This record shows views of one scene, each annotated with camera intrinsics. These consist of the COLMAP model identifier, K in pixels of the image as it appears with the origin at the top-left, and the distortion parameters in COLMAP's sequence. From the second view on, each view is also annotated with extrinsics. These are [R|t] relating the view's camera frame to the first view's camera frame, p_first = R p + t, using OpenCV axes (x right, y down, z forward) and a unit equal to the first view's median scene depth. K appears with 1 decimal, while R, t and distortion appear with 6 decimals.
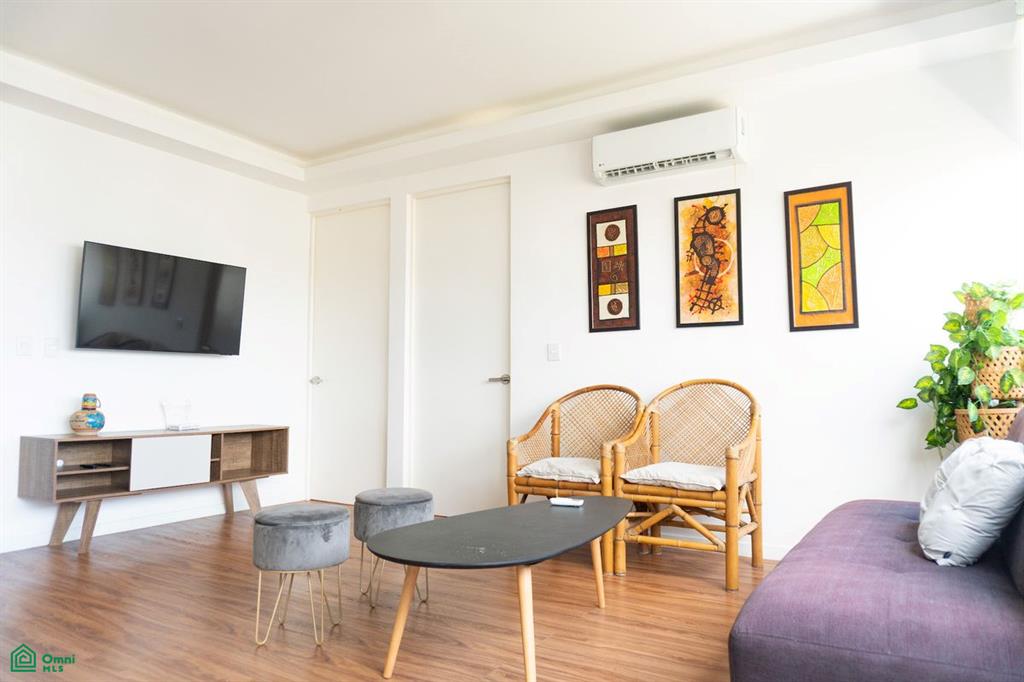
lens RADIAL K [[687.2, 0, 512.0], [0, 687.2, 341.0], [0, 0, 1]] dist [-0.020409, 0.000957]
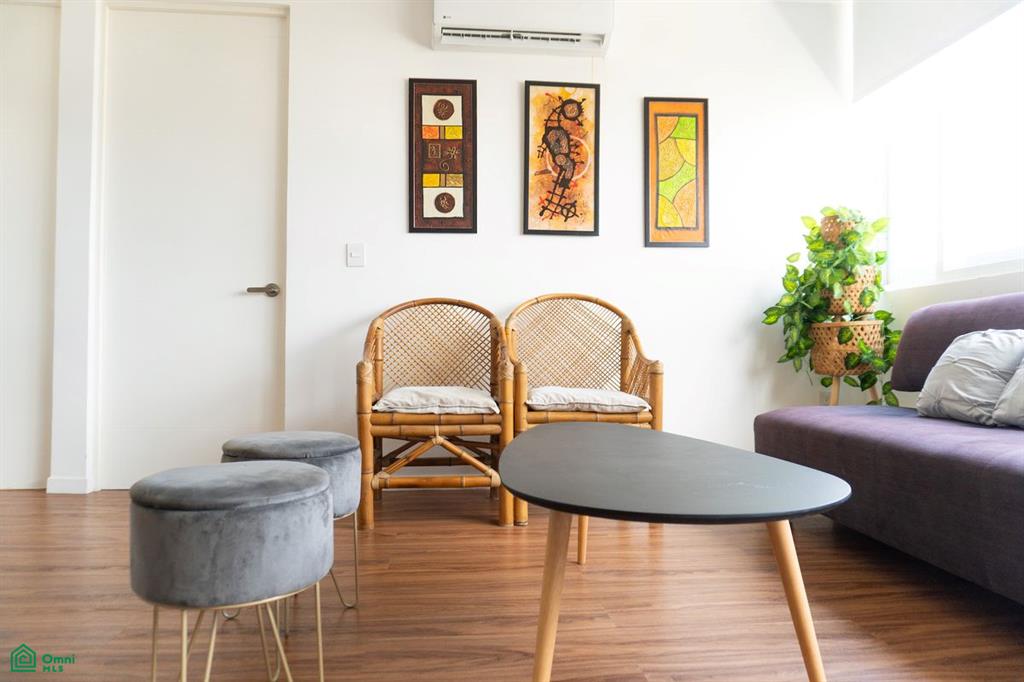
lens RADIAL K [[687.2, 0, 512.0], [0, 687.2, 341.0], [0, 0, 1]] dist [-0.020409, 0.000957]
pose [[0.794929, 0.012597, 0.606571, -0.295413], [-0.046692, 0.998089, 0.040464, 0.081659], [-0.604903, -0.060488, 0.793999, 0.329257]]
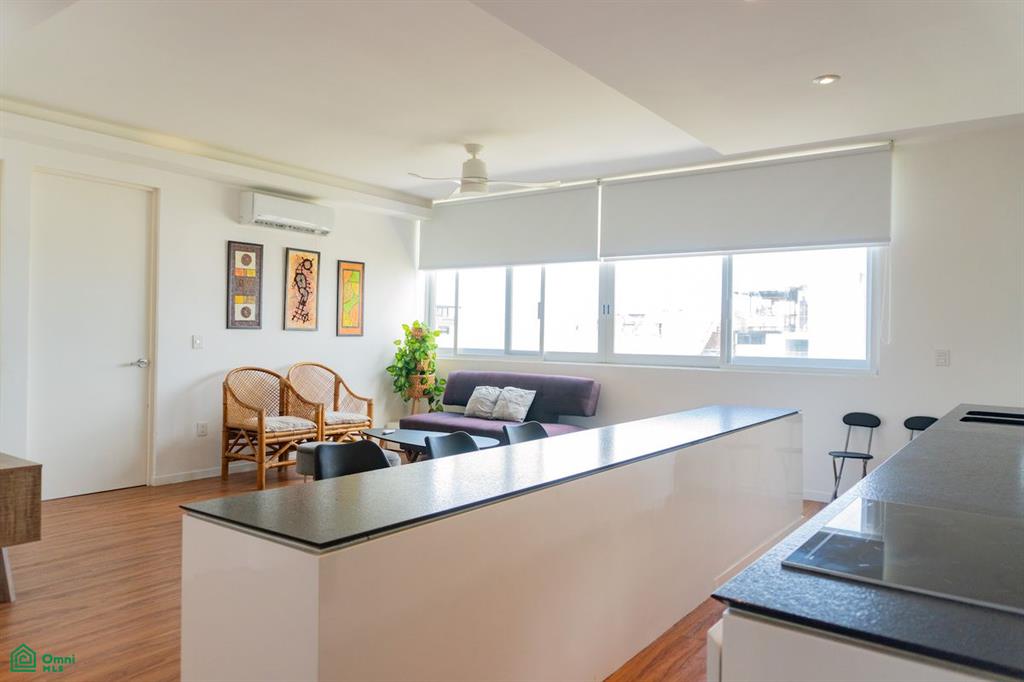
lens RADIAL K [[720.8, 0, 512.0], [0, 720.8, 341.0], [0, 0, 1]] dist [0.040832, 0.000617]
pose [[0.082702, -0.004458, 0.996564, -1.422765], [-0.092430, 0.995645, 0.012125, -0.064512], [-0.992279, -0.093115, 0.081929, 0.343684]]
